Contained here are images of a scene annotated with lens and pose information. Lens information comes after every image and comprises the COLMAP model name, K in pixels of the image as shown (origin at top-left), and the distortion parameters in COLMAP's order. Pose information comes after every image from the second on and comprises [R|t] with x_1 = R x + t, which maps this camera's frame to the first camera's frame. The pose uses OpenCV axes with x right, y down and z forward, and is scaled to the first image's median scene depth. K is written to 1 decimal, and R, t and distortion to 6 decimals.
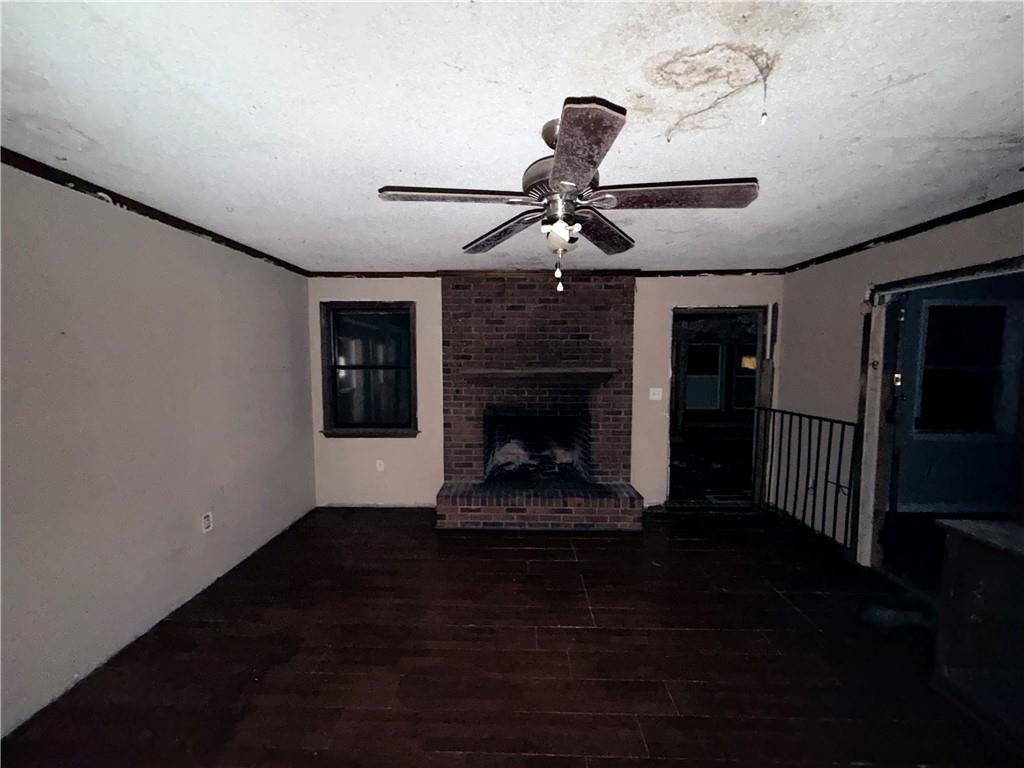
lens RADIAL K [[406.2, 0, 504.6], [0, 406.2, 391.3], [0, 0, 1]] dist [0.001276, 0.000146]
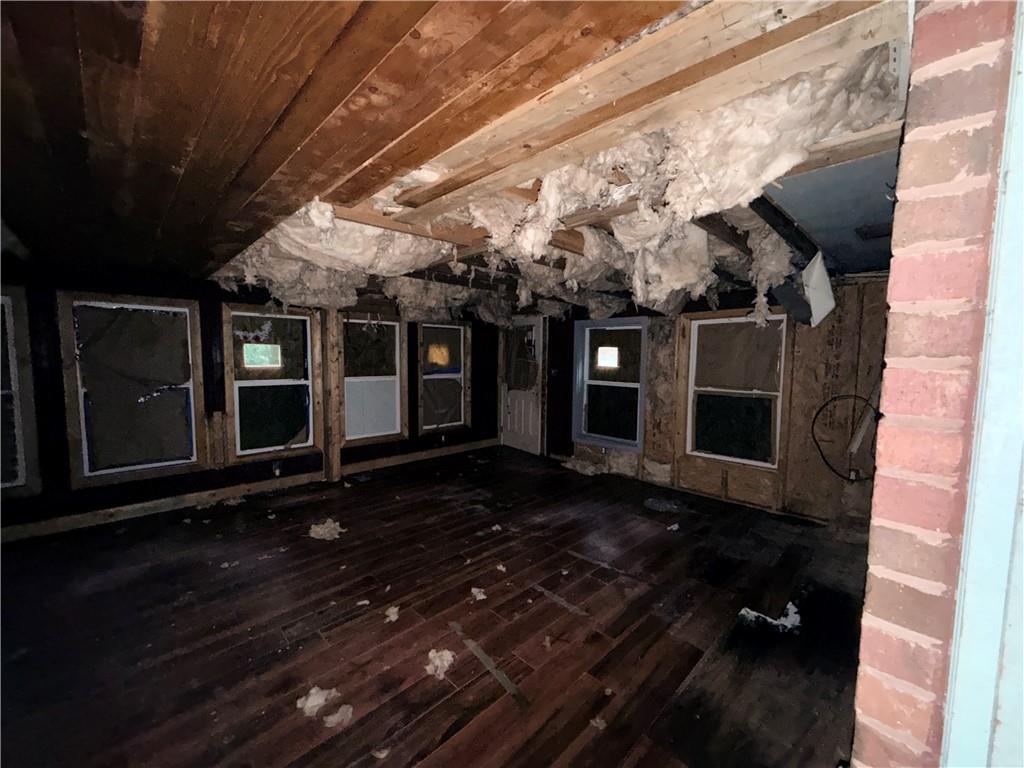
lens RADIAL K [[406.2, 0, 512.2], [0, 406.2, 381.8], [0, 0, 1]] dist [0.001276, 0.000146]
pose [[0.691787, -0.044413, 0.720735, 0.219293], [0.048295, 0.998718, 0.015187, -0.031498], [-0.720485, 0.024302, 0.693045, 0.474891]]
